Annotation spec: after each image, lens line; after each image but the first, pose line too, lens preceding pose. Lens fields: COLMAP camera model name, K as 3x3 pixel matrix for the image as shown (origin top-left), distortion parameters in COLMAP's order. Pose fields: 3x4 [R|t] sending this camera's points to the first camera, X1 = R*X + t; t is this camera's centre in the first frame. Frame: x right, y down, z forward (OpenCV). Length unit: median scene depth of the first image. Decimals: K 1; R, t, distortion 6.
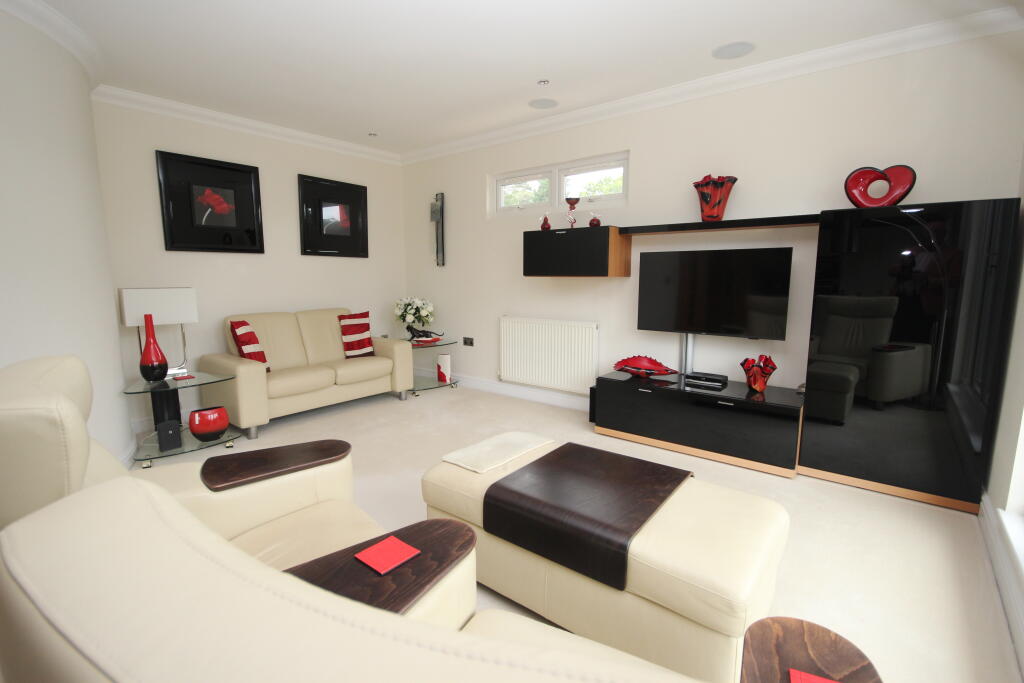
lens RADIAL K [[471.7, 0, 516.1], [0, 471.7, 344.8], [0, 0, 1]] dist [-0.003306, -0.003824]
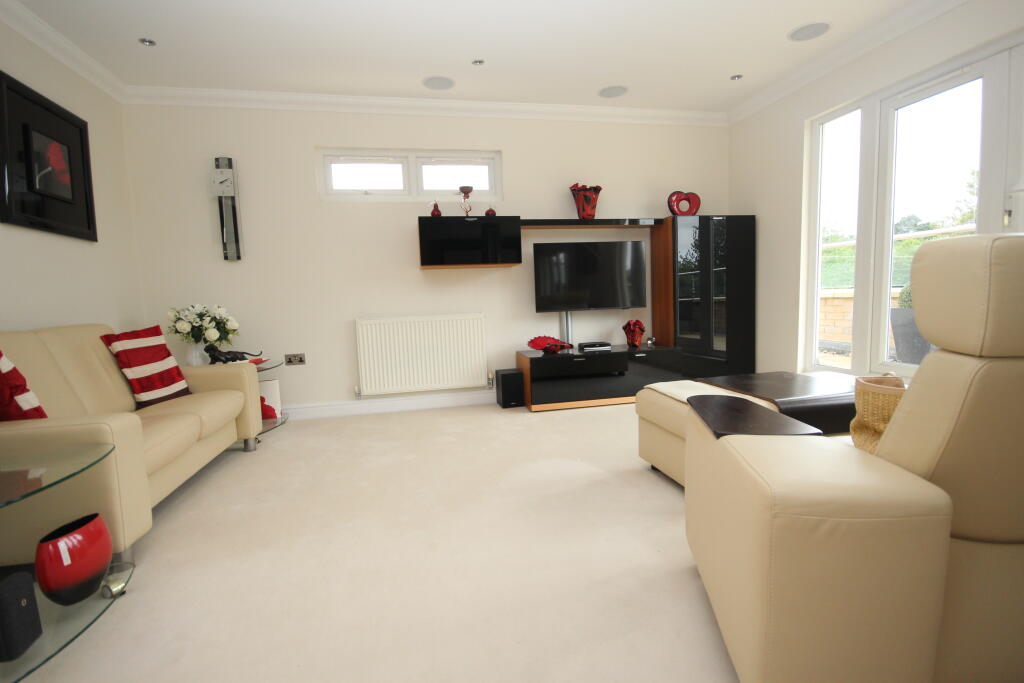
lens RADIAL K [[471.7, 0, 519.3], [0, 471.7, 346.4], [0, 0, 1]] dist [-0.003306, -0.003824]
pose [[0.623276, -0.108694, 0.774411, -0.587608], [0.155189, 0.987789, 0.013741, 0.023252], [-0.766448, 0.111615, 0.632534, 0.310911]]
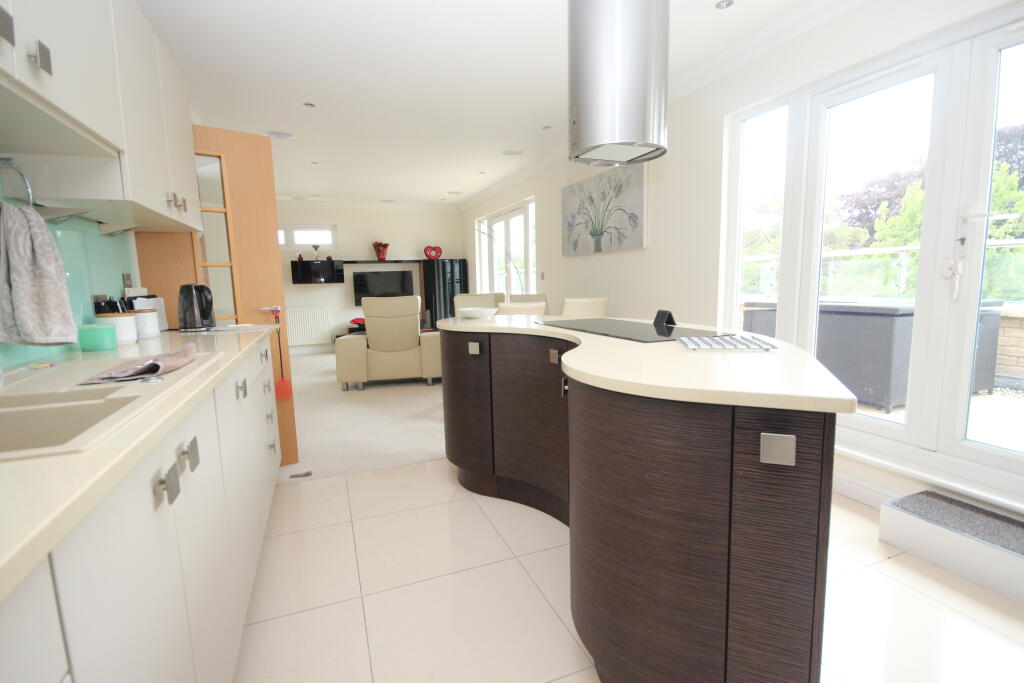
lens RADIAL K [[471.7, 0, 509.7], [0, 471.7, 342.3], [0, 0, 1]] dist [-0.003306, -0.003824]
pose [[0.488892, -0.125817, 0.863224, -1.237006], [0.155441, 0.986273, 0.055716, 0.116669], [-0.858384, 0.106941, 0.501737, -0.679152]]
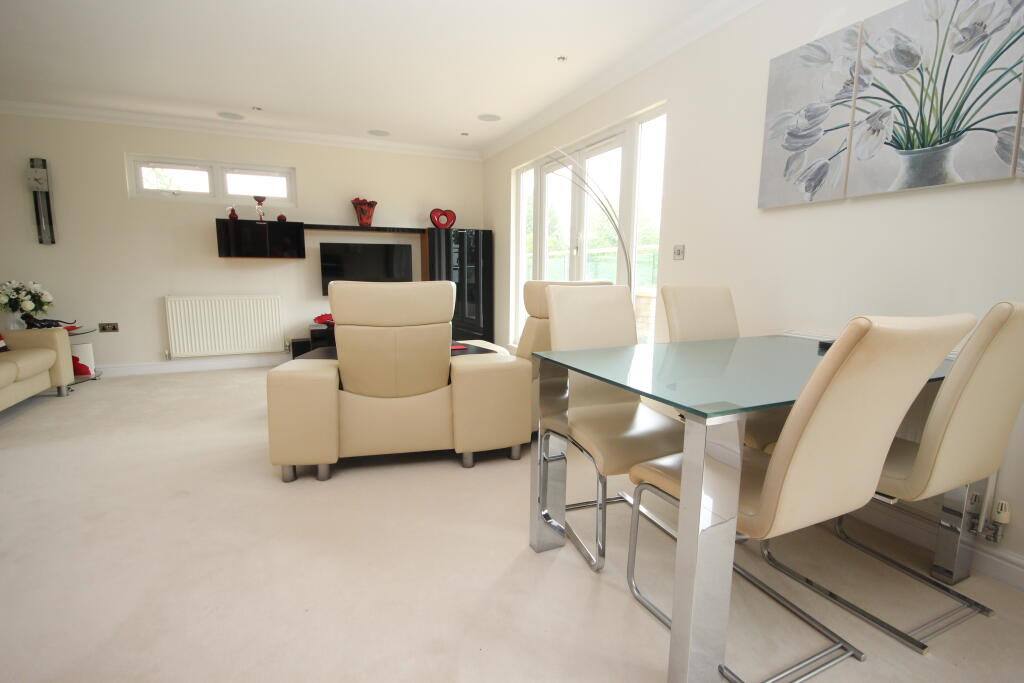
lens RADIAL K [[471.7, 0, 510.8], [0, 471.7, 342.6], [0, 0, 1]] dist [-0.003306, -0.003824]
pose [[0.446385, -0.129999, 0.885348, -0.726974], [0.126505, 0.988622, 0.081381, 0.060801], [-0.885854, 0.075674, 0.457751, -0.153436]]
